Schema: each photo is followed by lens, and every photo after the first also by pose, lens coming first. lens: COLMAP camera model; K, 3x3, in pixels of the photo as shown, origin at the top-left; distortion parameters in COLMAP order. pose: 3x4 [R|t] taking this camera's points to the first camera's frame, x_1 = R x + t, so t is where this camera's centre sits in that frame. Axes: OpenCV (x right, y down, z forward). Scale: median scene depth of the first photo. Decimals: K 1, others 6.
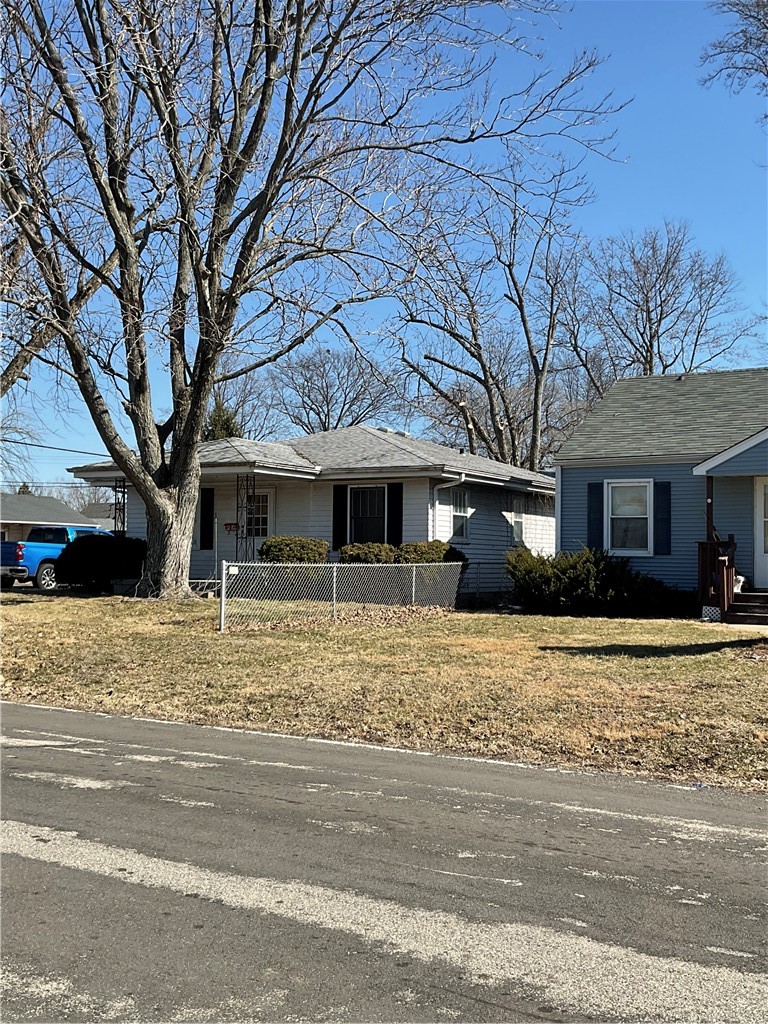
lens RADIAL K [[1172.7, 0, 379.9], [0, 1172.7, 514.6], [0, 0, 1]] dist [-0.000436, 0.000000]
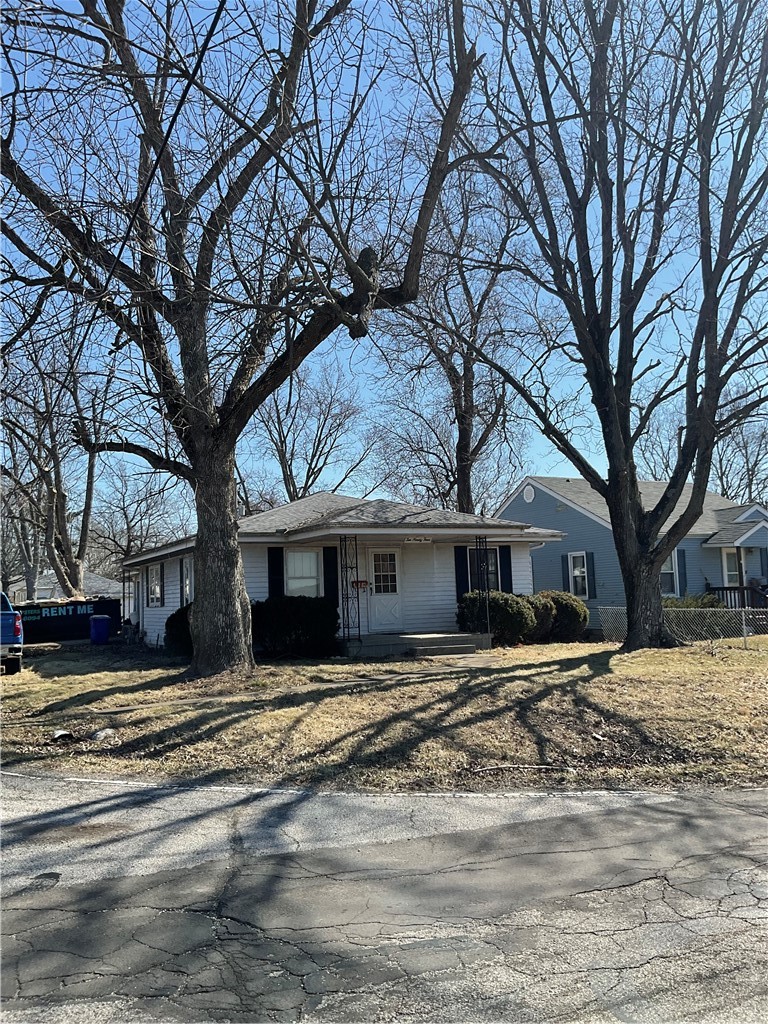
lens RADIAL K [[845.6, 0, 384.0], [0, 845.6, 522.5], [0, 0, 1]] dist [0.047837, -0.014113]
pose [[0.560102, 0.042461, 0.827335, -0.773906], [0.007350, 0.998392, -0.056216, -0.001981], [-0.828391, 0.037568, 0.558889, 0.585877]]
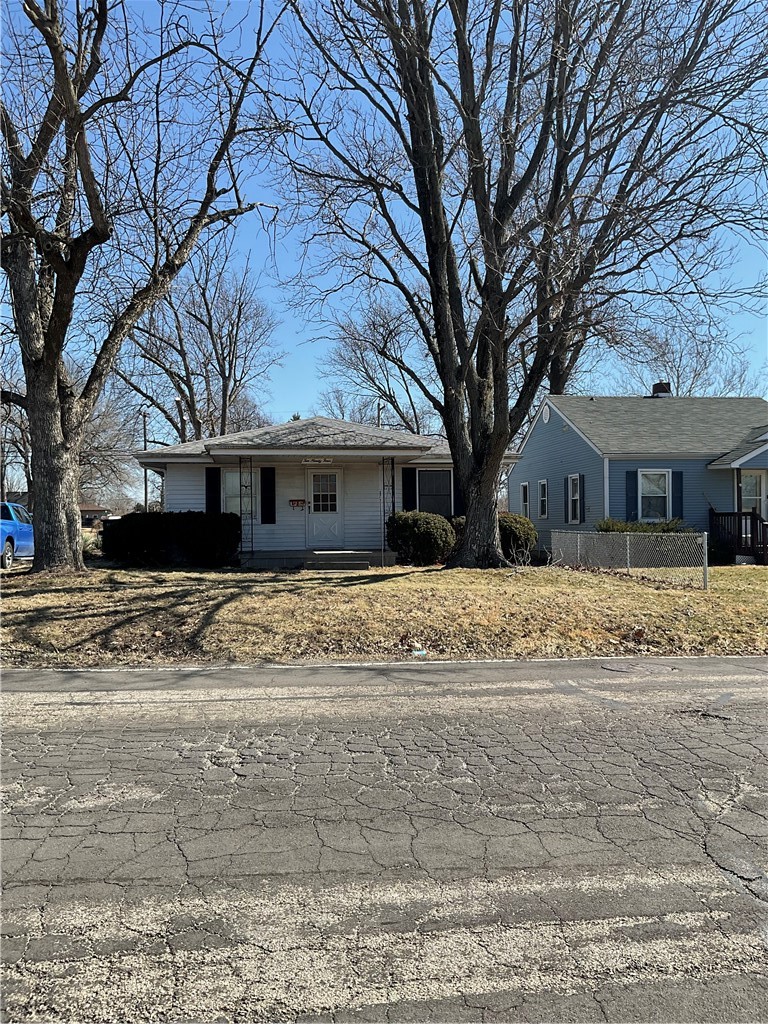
lens RADIAL K [[845.6, 0, 381.5], [0, 845.6, 509.8], [0, 0, 1]] dist [0.047837, -0.014113]
pose [[0.791582, -0.006027, 0.611033, -0.578269], [-0.004873, 0.999857, 0.016175, 0.003841], [-0.611044, -0.015782, 0.791440, 0.333767]]
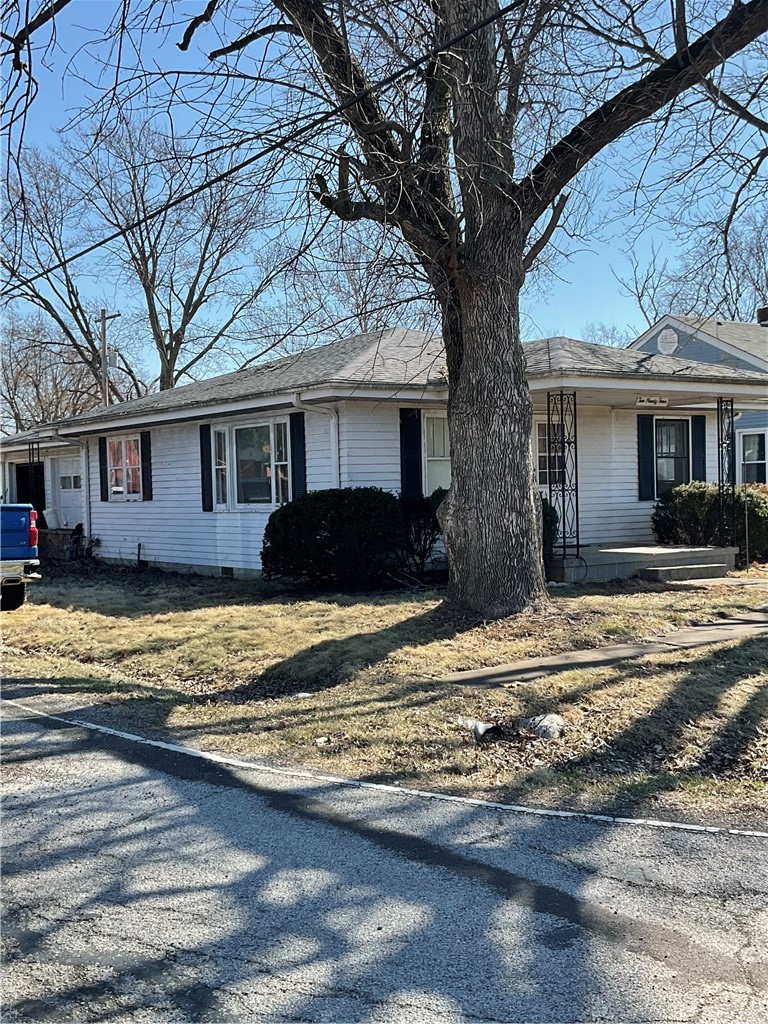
lens RADIAL K [[1172.7, 0, 384.4], [0, 1172.7, 505.6], [0, 0, 1]] dist [-0.000436, 0.000000]
pose [[0.425064, -0.032601, 0.904576, -0.798791], [-0.010096, 0.999118, 0.040752, 0.004669], [-0.905107, -0.026455, 0.424360, 0.822569]]
